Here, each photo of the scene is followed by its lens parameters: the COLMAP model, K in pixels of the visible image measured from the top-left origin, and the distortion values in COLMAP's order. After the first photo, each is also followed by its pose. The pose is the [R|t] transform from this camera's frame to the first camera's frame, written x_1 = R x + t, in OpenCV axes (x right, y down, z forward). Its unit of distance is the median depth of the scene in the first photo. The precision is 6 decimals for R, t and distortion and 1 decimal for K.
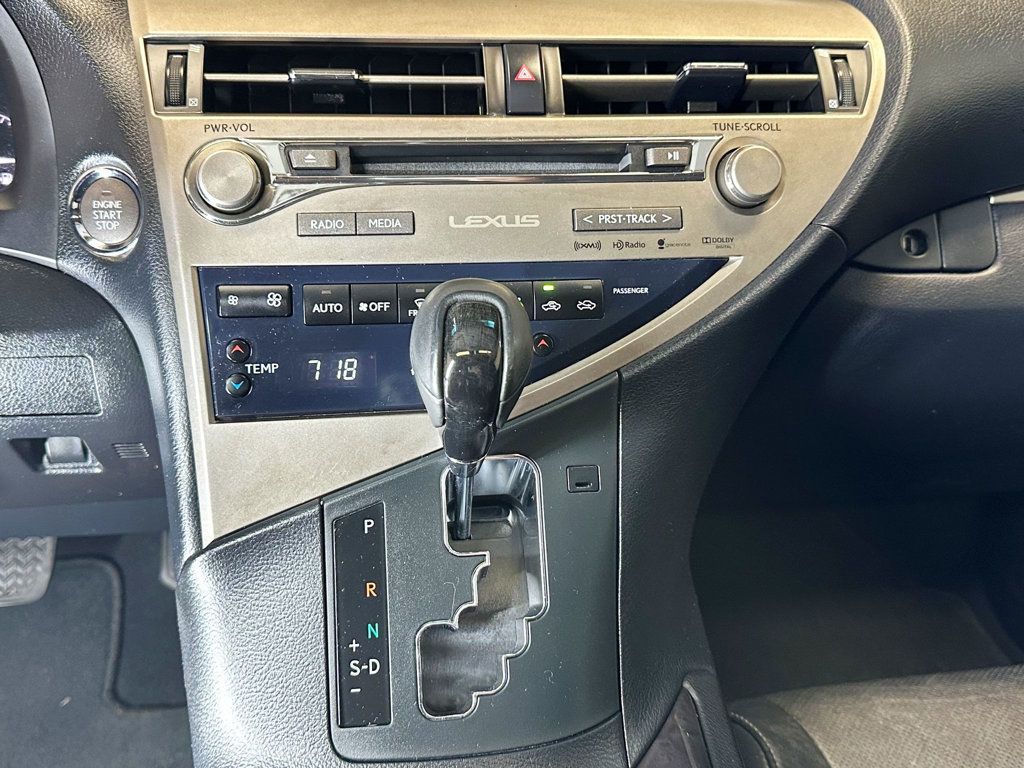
lens RADIAL K [[995.2, 0, 513.8], [0, 995.2, 407.6], [0, 0, 1]] dist [0.159760, -0.311893]
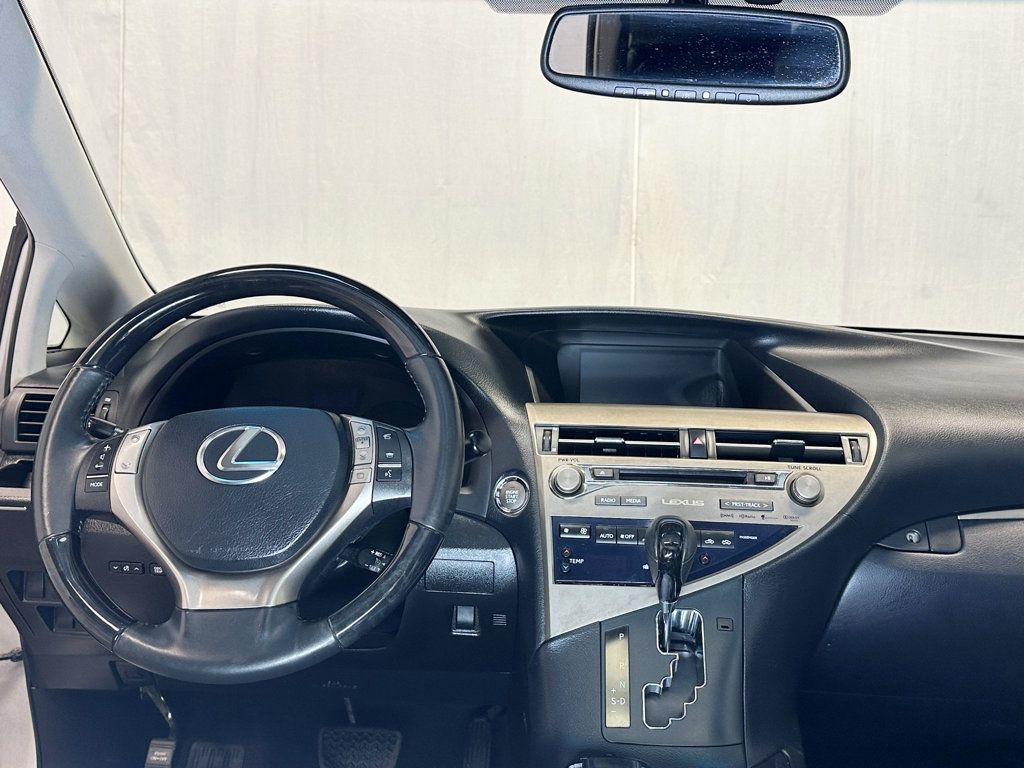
lens RADIAL K [[995.2, 0, 513.8], [0, 995.2, 407.6], [0, 0, 1]] dist [0.159760, -0.311893]
pose [[0.982919, 0.015392, -0.183393, 0.014815], [-0.083236, 0.925931, -0.368407, 0.453935], [0.164139, 0.377380, 0.911396, -1.126593]]
